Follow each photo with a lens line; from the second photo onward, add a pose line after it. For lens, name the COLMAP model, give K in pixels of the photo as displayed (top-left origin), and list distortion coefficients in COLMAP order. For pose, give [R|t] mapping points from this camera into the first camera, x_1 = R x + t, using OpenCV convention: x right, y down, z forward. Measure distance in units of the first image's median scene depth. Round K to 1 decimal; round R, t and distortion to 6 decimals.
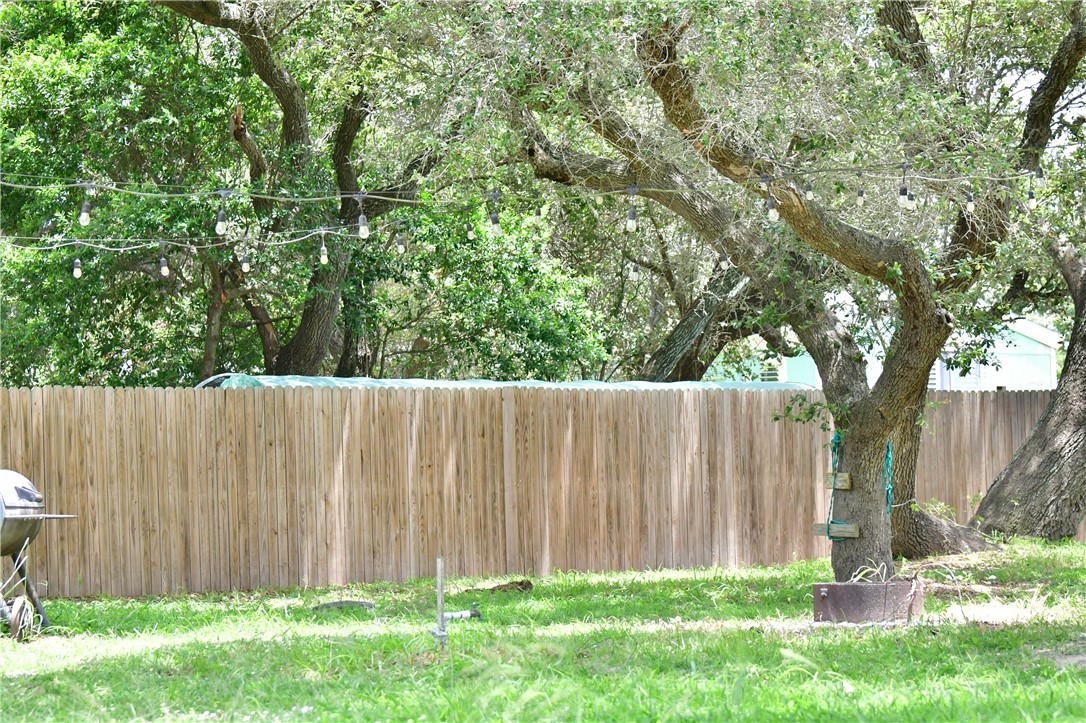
lens RADIAL K [[3275.4, 0, 543.1], [0, 3275.4, 363.6], [0, 0, 1]] dist [-0.088492, 0.000000]
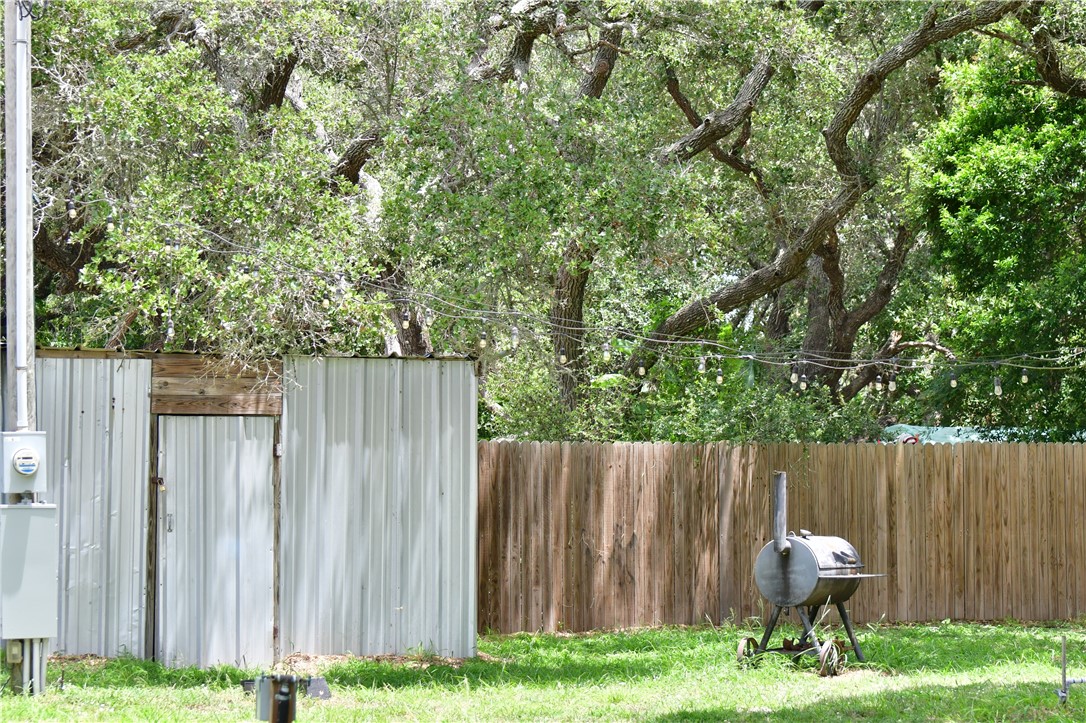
lens RADIAL K [[3275.4, 0, 543.0], [0, 3275.4, 363.5], [0, 0, 1]] dist [-0.088492, 0.000000]
pose [[0.928938, 0.012375, -0.370027, 0.138312], [-0.007347, 0.999861, 0.014995, -0.036603], [0.370161, -0.011210, 0.928900, -0.153600]]
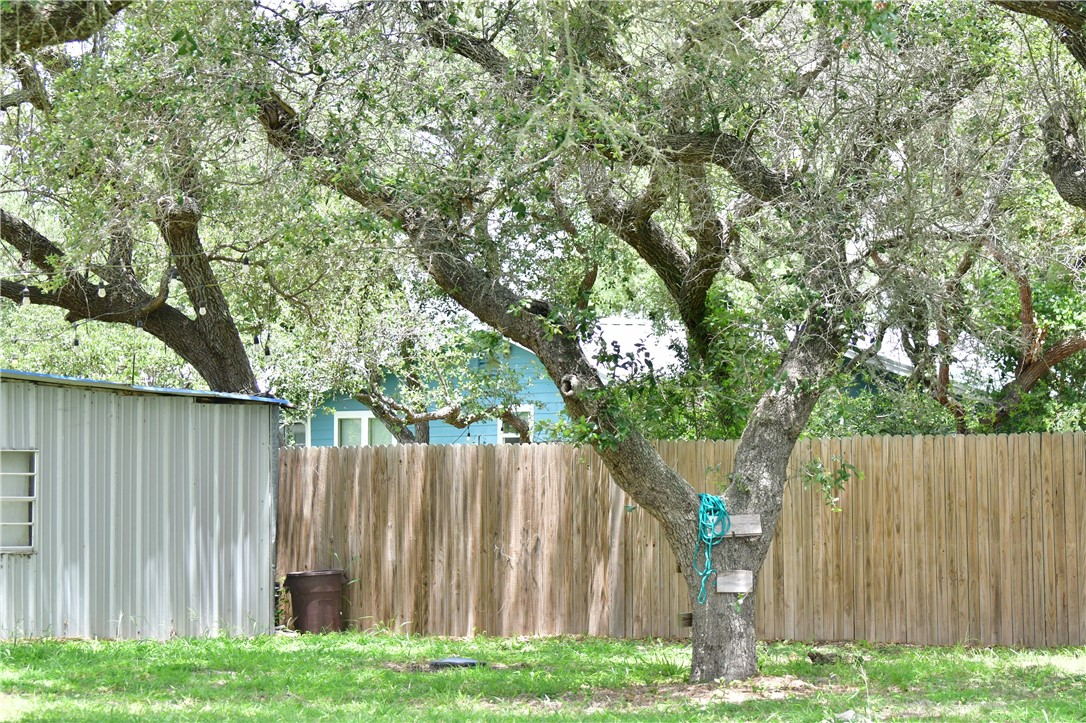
lens RADIAL K [[3275.4, 0, 539.5], [0, 3275.4, 360.9], [0, 0, 1]] dist [-0.088492, 0.000000]
pose [[0.222113, -0.013162, -0.974932, 0.796700], [0.044169, 0.999018, -0.003425, -0.016821], [0.974020, -0.042301, 0.222477, 0.646544]]
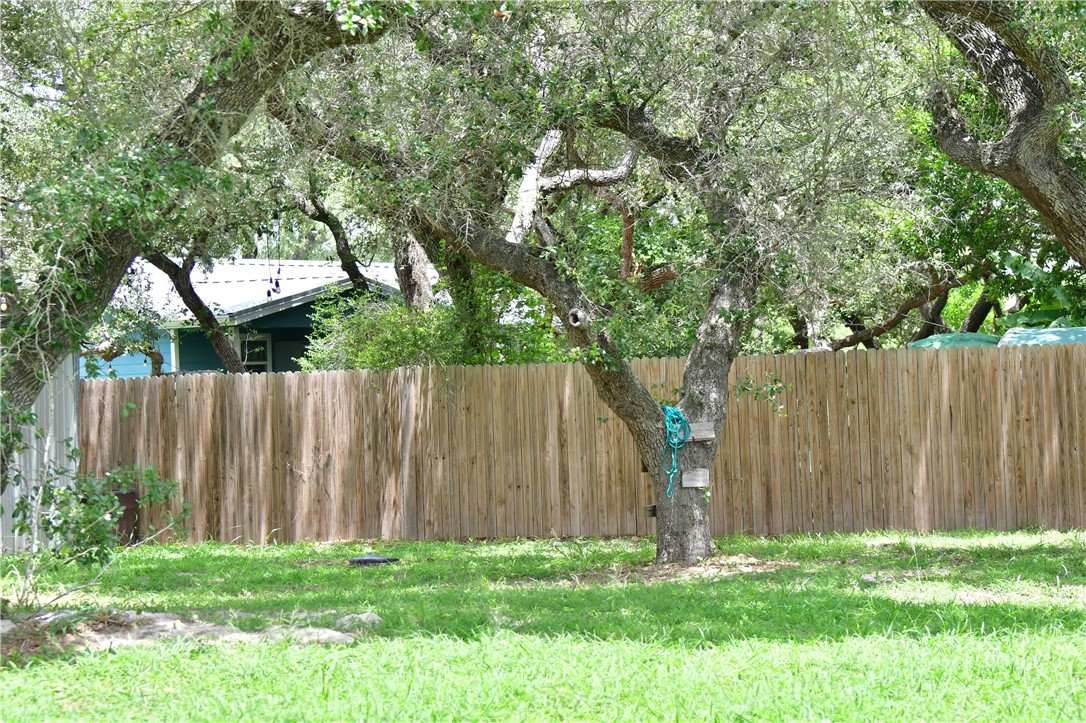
lens RADIAL K [[3275.4, 0, 545.2], [0, 3275.4, 362.0], [0, 0, 1]] dist [-0.088492, 0.000000]
pose [[0.444480, 0.001251, -0.895788, 0.867541], [0.057607, 0.997889, 0.029977, -0.028336], [0.893935, -0.064928, 0.443470, 0.421765]]
